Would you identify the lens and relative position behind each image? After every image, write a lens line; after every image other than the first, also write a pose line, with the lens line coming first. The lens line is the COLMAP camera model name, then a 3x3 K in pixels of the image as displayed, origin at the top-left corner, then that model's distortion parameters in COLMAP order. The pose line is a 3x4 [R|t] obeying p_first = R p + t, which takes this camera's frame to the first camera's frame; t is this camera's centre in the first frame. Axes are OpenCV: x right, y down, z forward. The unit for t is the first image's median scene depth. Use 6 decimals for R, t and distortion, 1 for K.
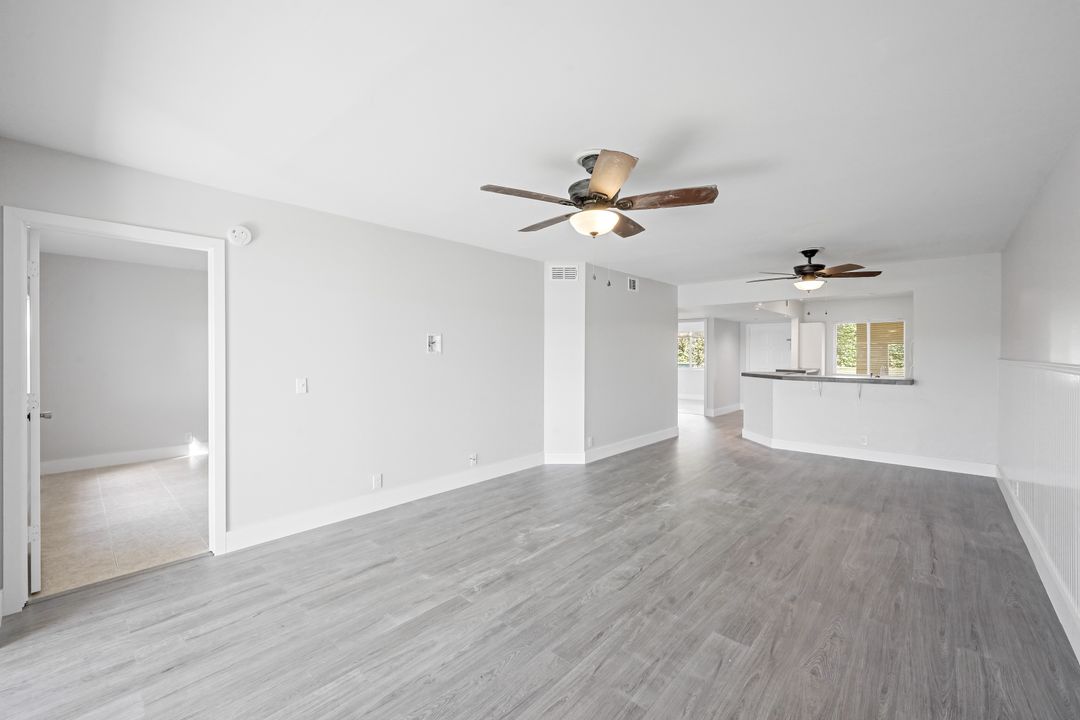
lens RADIAL K [[436.2, 0, 537.6], [0, 436.2, 354.9], [0, 0, 1]] dist [0.002237, -0.000675]
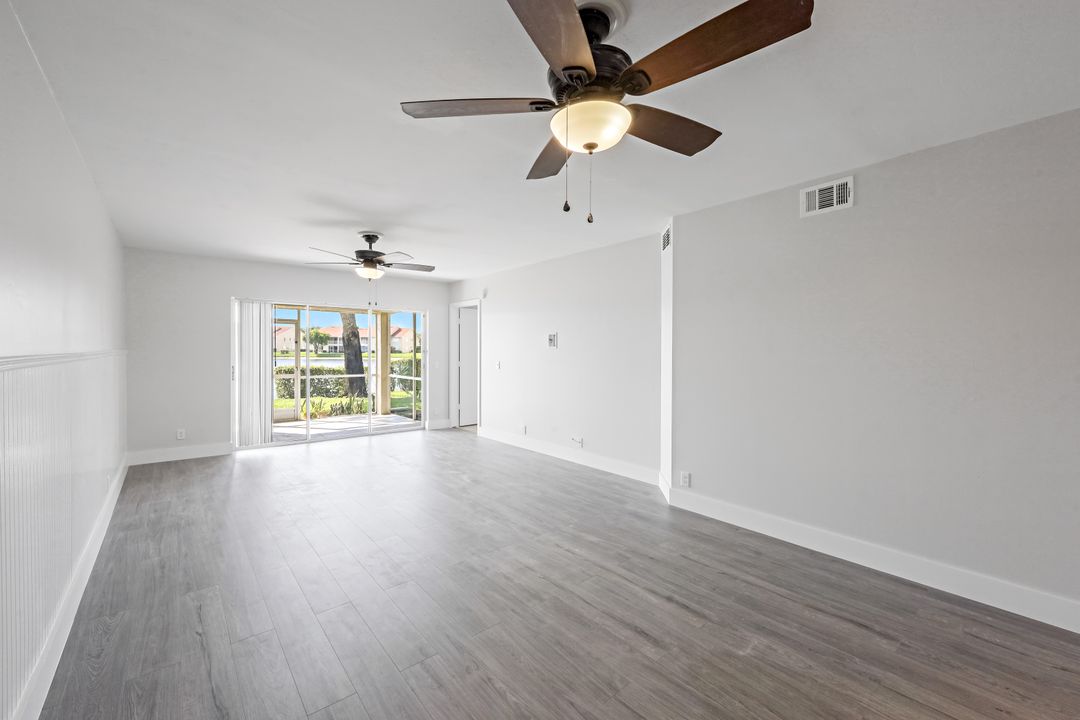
lens RADIAL K [[436.2, 0, 540.3], [0, 436.2, 351.1], [0, 0, 1]] dist [0.002237, -0.000675]
pose [[-0.124570, 0.001230, -0.992210, 1.181875], [-0.004569, 0.999988, 0.001814, 0.003945], [0.992200, 0.004759, -0.124562, 1.250704]]
